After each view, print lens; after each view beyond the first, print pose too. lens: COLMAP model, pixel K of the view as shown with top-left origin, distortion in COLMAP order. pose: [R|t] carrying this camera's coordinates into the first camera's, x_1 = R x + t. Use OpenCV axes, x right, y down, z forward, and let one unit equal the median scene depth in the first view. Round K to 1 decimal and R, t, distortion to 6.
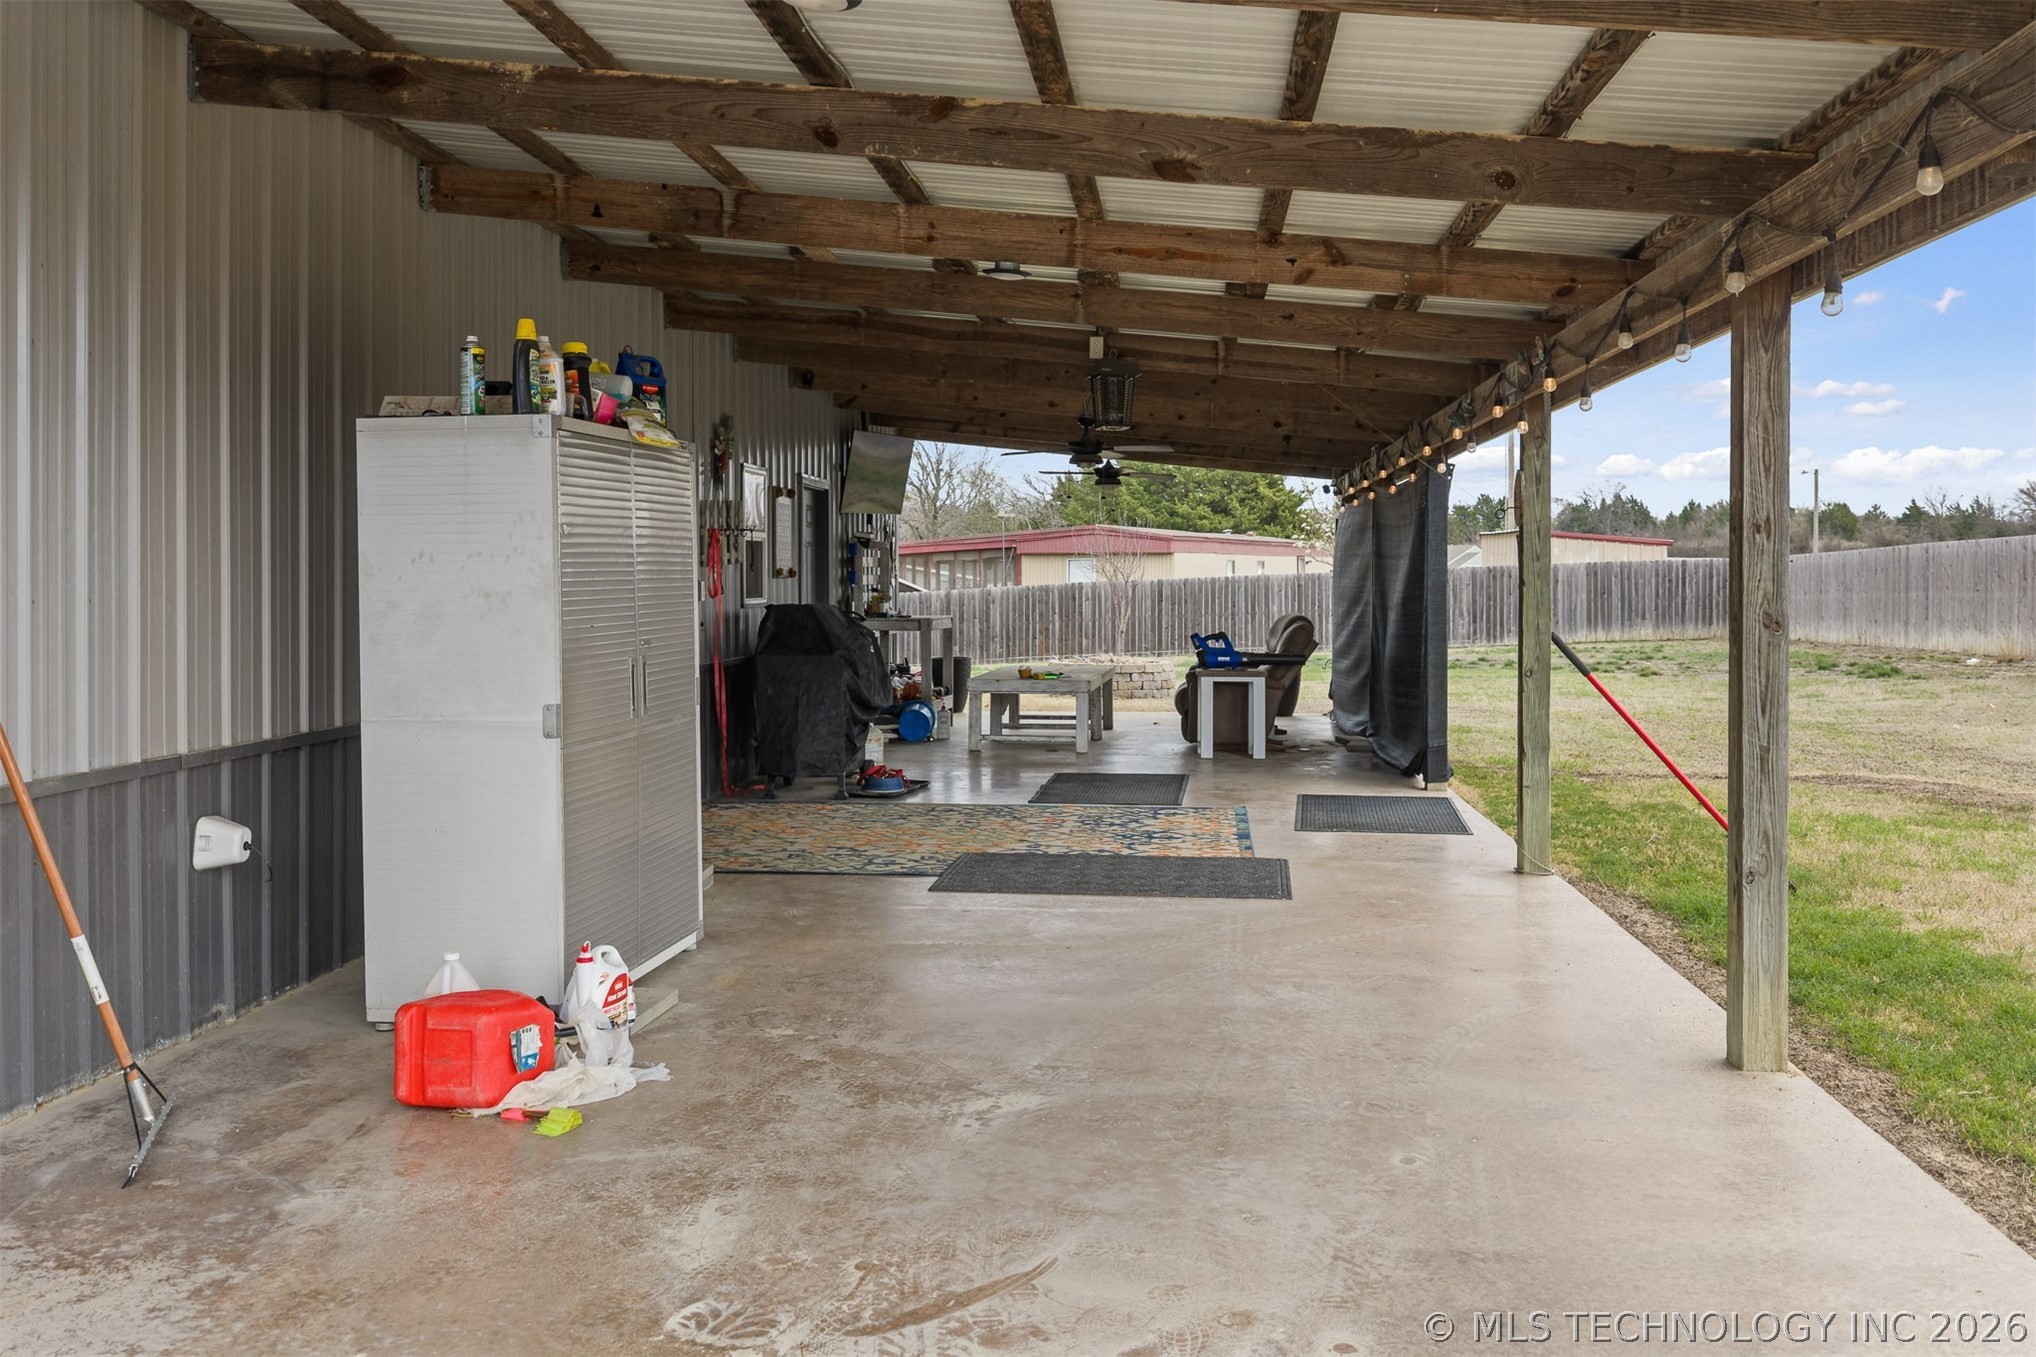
lens RADIAL K [[1718.0, 0, 1039.2], [0, 1718.0, 679.6], [0, 0, 1]] dist [0.015267, -0.024956]
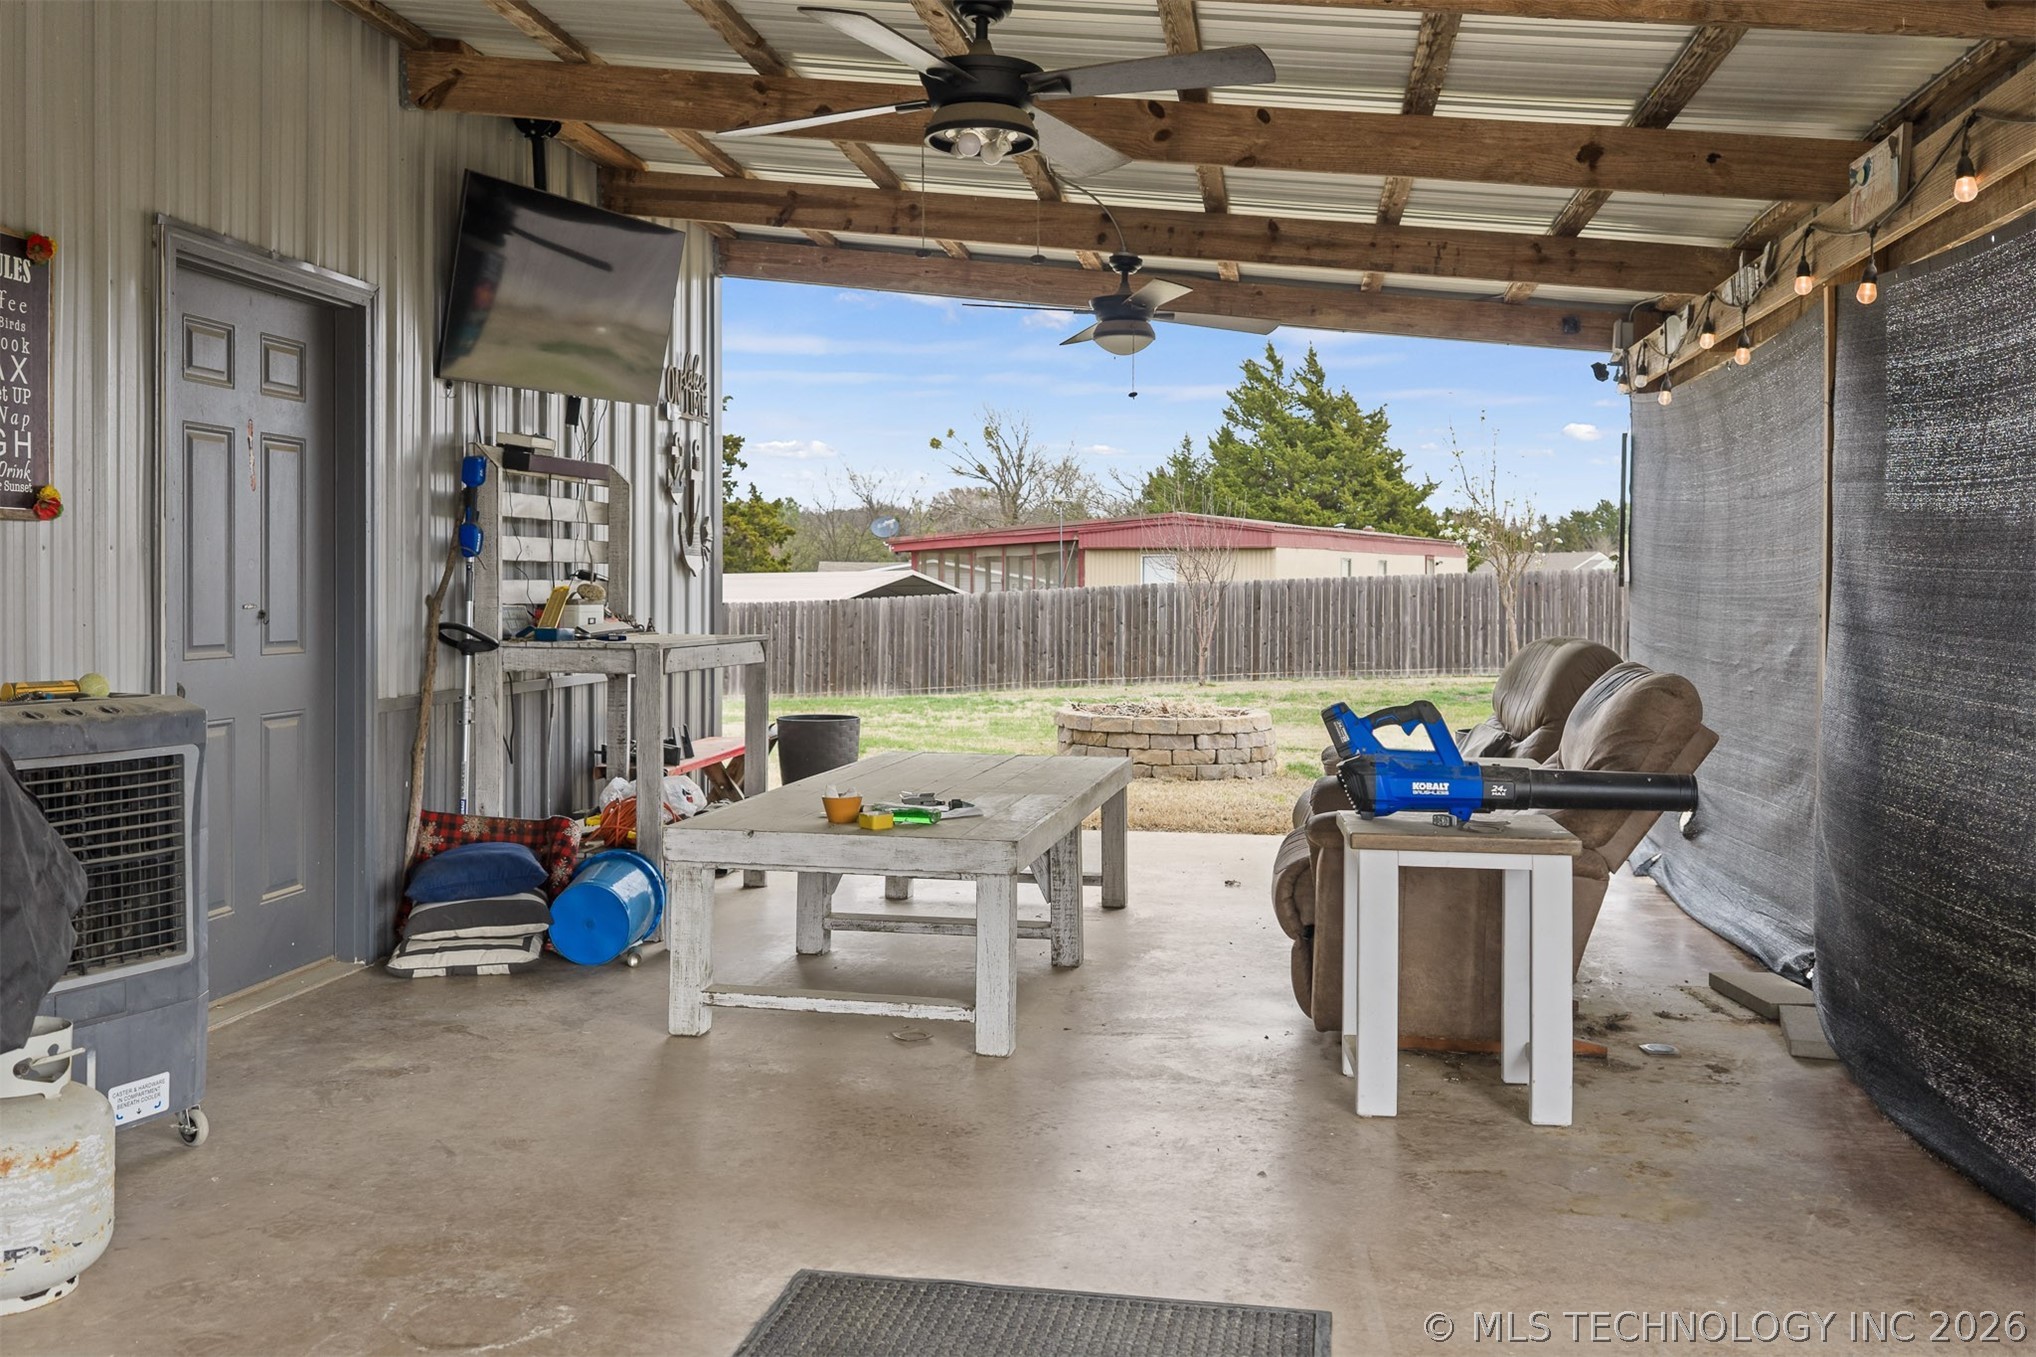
lens RADIAL K [[1718.0, 0, 1039.2], [0, 1718.0, 679.6], [0, 0, 1]] dist [0.015267, -0.024956]
pose [[0.998269, 0.009974, -0.057967, 0.017587], [-0.010217, 0.999940, -0.003894, -0.009638], [0.057925, 0.004479, 0.998311, 0.220956]]
